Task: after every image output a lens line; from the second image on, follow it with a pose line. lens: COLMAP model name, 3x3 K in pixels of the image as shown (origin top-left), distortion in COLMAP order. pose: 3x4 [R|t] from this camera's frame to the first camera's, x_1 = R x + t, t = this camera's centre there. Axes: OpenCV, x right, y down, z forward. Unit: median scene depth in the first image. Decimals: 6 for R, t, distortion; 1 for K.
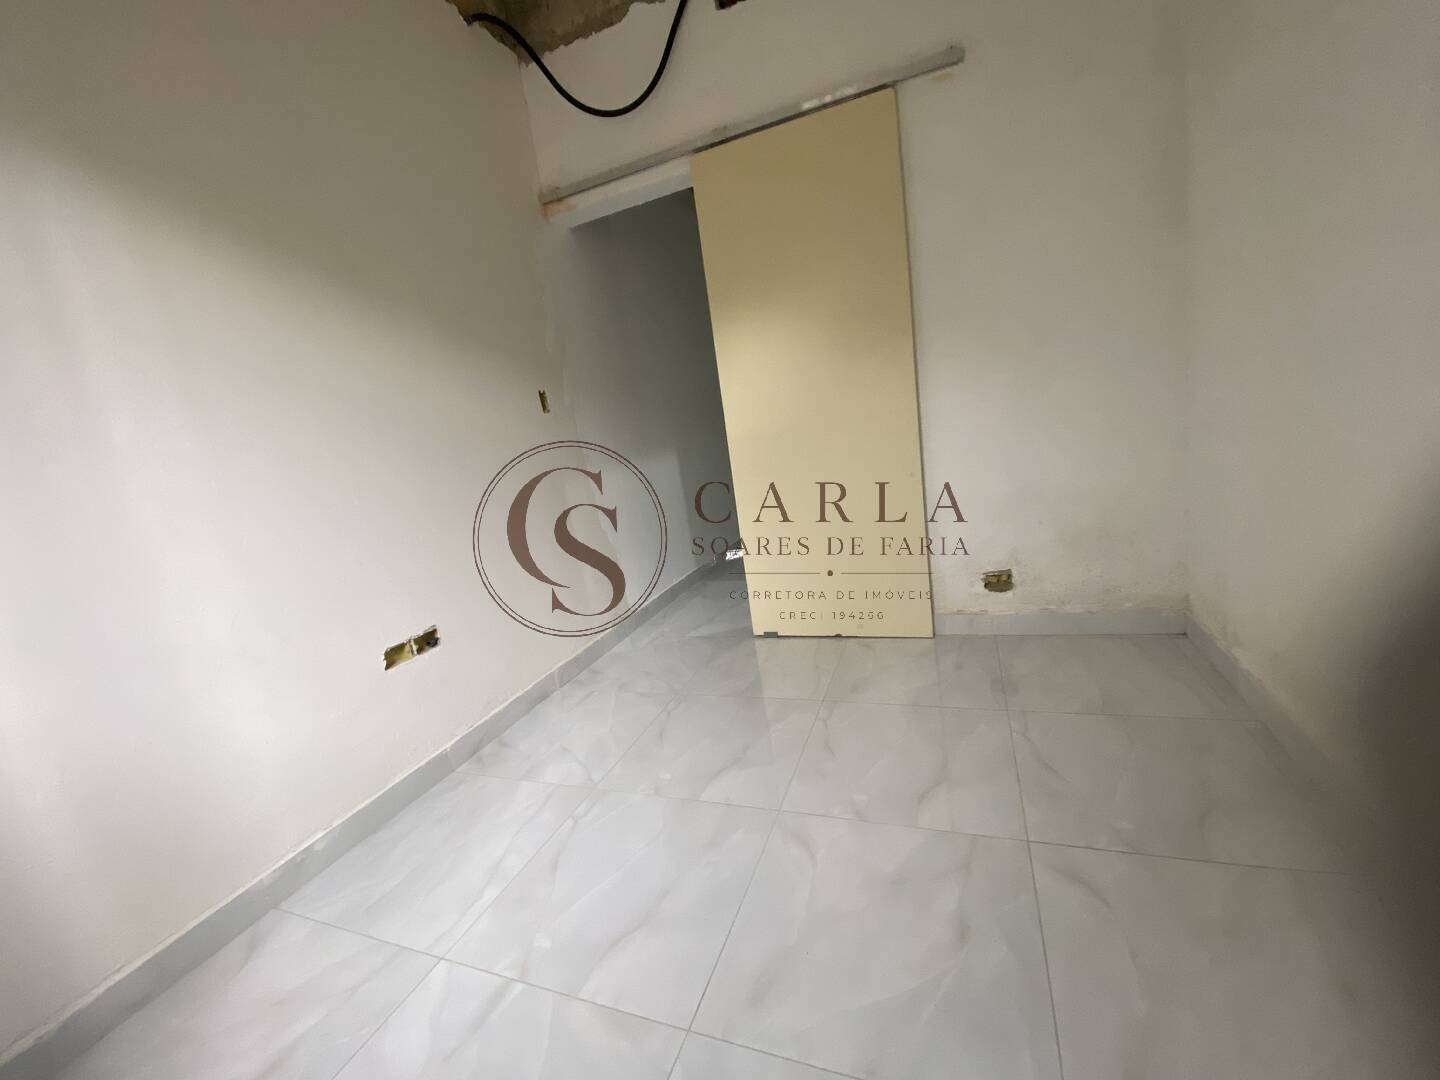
lens RADIAL K [[607.8, 0, 720.0], [0, 607.8, 540.0], [0, 0, 1]] dist [0.001263, -0.013818]
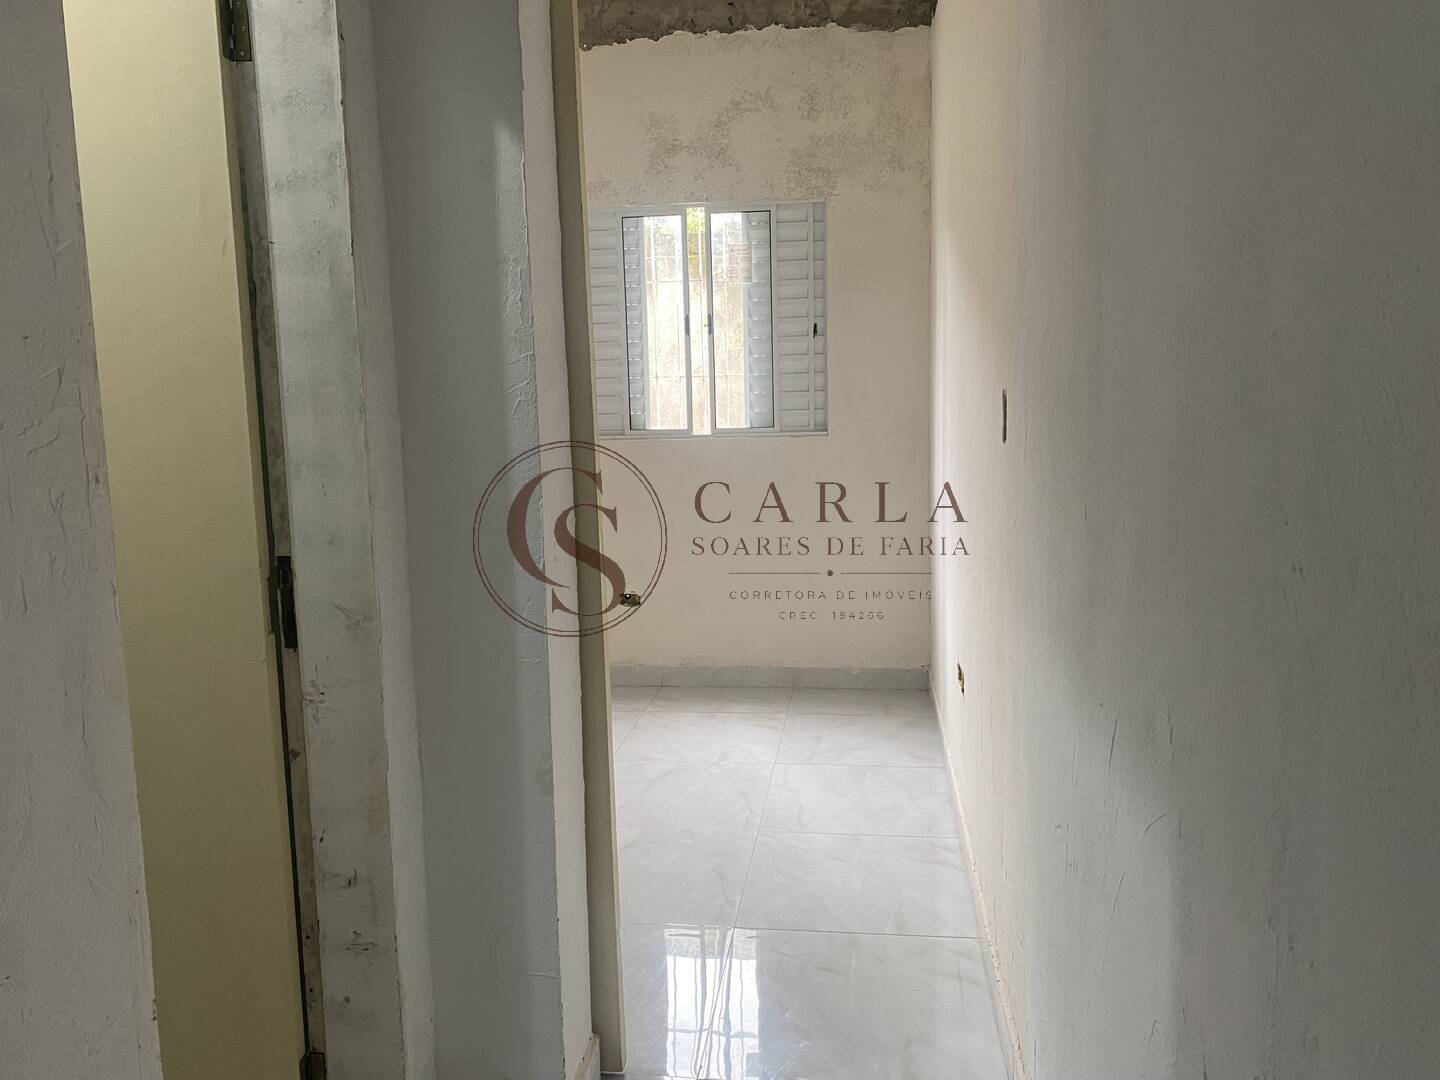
lens RADIAL K [[1103.4, 0, 720.0], [0, 1103.4, 540.0], [0, 0, 1]] dist [-0.001991, -0.000327]
pose [[-0.957674, 0.197222, -0.209676, 0.159741], [0.115009, 0.929898, 0.349375, -0.802989], [0.263882, 0.310473, -0.913221, 3.059518]]
